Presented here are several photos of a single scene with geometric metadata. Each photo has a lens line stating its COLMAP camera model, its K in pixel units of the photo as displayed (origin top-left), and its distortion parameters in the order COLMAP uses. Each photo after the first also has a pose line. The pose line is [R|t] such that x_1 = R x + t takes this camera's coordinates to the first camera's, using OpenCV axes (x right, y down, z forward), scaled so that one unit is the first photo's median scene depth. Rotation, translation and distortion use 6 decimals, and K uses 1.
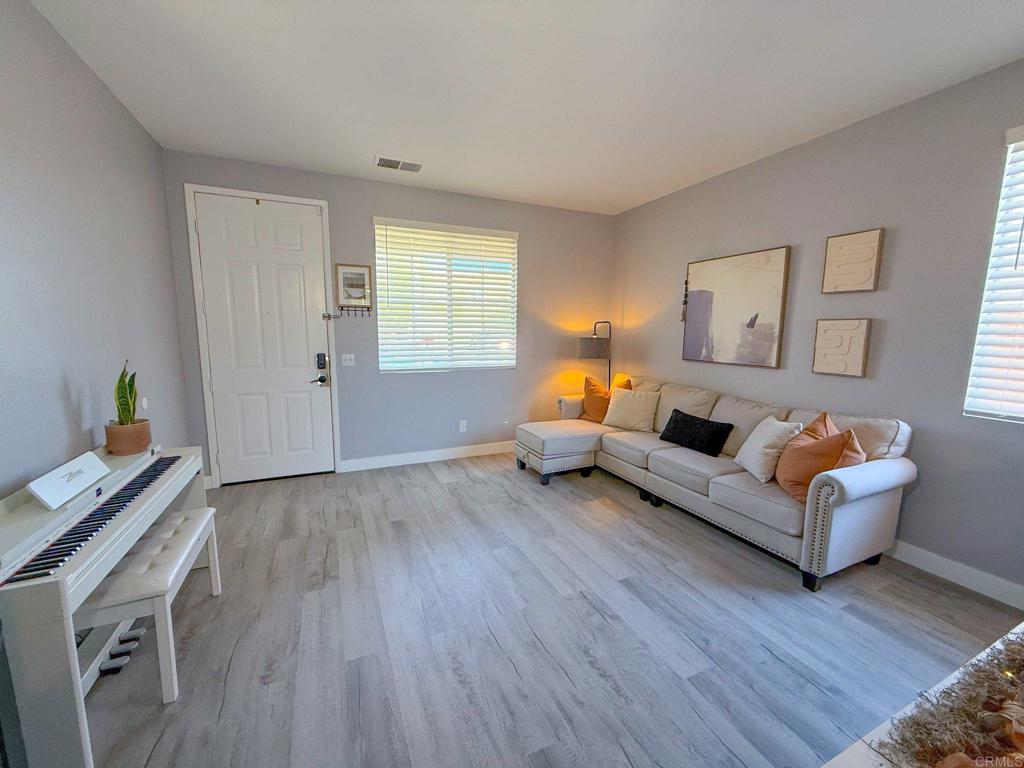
lens RADIAL K [[406.1, 0, 508.0], [0, 406.1, 384.3], [0, 0, 1]] dist [0.000734, 0.000010]
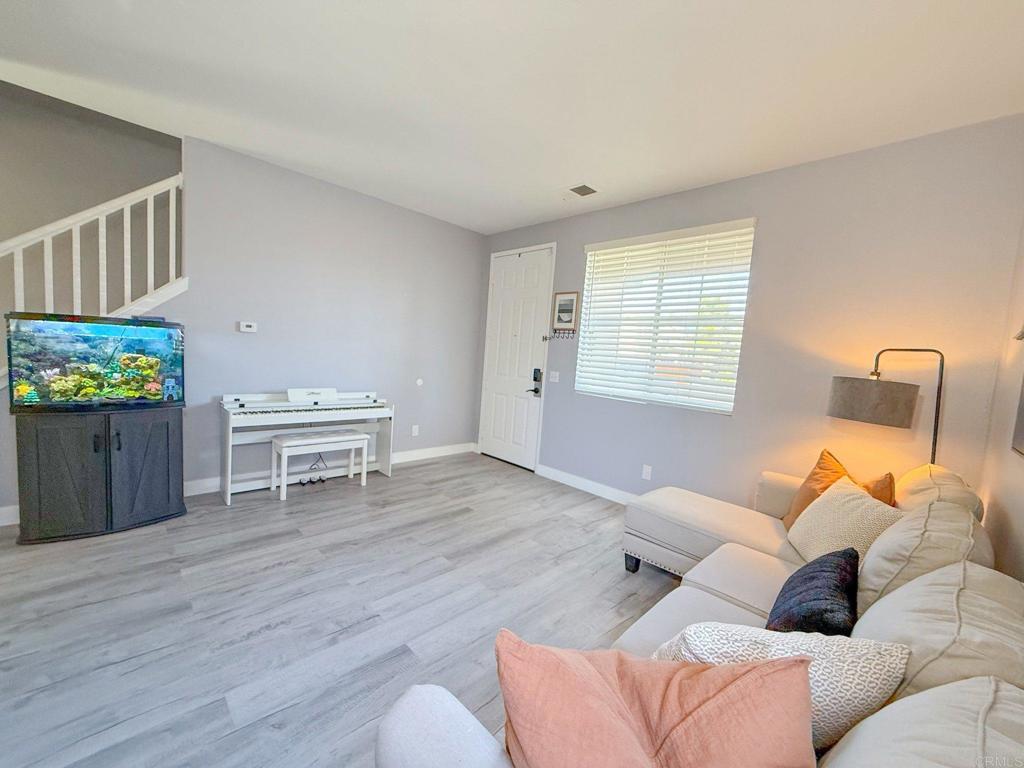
lens RADIAL K [[406.1, 0, 508.0], [0, 406.1, 384.3], [0, 0, 1]] dist [0.000734, 0.000010]
pose [[0.354375, 0.090200, -0.930743, 0.637344], [-0.194966, 0.980589, 0.020799, -0.039583], [0.914552, 0.174093, 0.365083, 0.501854]]
